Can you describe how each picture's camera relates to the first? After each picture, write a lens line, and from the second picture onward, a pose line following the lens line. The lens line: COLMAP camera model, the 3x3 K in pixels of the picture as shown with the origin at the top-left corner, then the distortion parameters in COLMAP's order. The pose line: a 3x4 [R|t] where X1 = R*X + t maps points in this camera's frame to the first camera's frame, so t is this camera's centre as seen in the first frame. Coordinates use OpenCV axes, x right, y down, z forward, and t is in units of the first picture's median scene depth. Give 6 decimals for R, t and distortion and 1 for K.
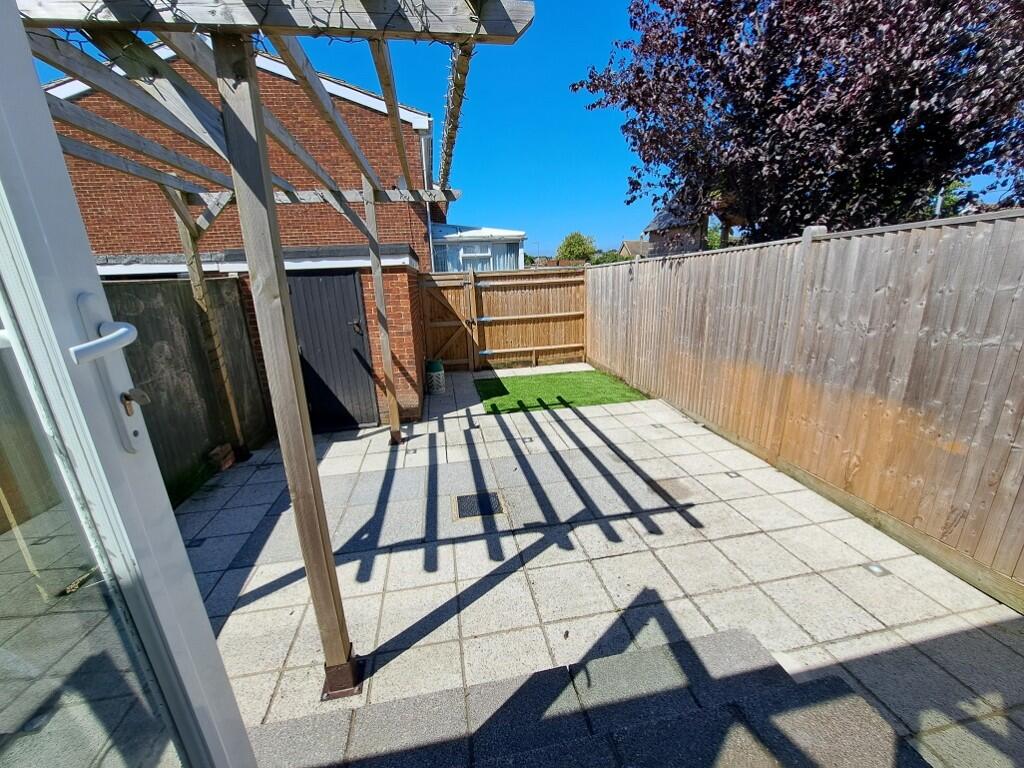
lens RADIAL K [[404.8, 0, 510.4], [0, 404.8, 386.1], [0, 0, 1]] dist [-0.022483, -0.001115]
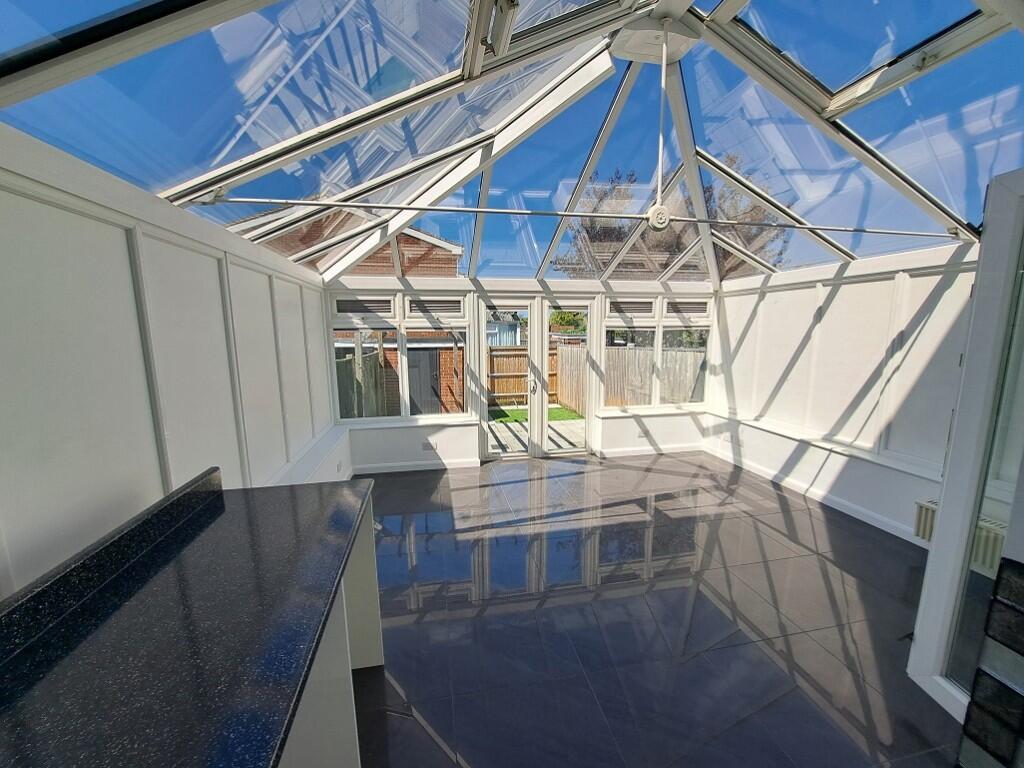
lens RADIAL K [[404.8, 0, 511.4], [0, 404.8, 389.2], [0, 0, 1]] dist [-0.022483, -0.001115]
pose [[0.999362, 0.031091, 0.017600, -0.025523], [-0.028557, 0.991181, -0.129399, 0.105067], [-0.021468, 0.128814, 0.991436, -0.626177]]
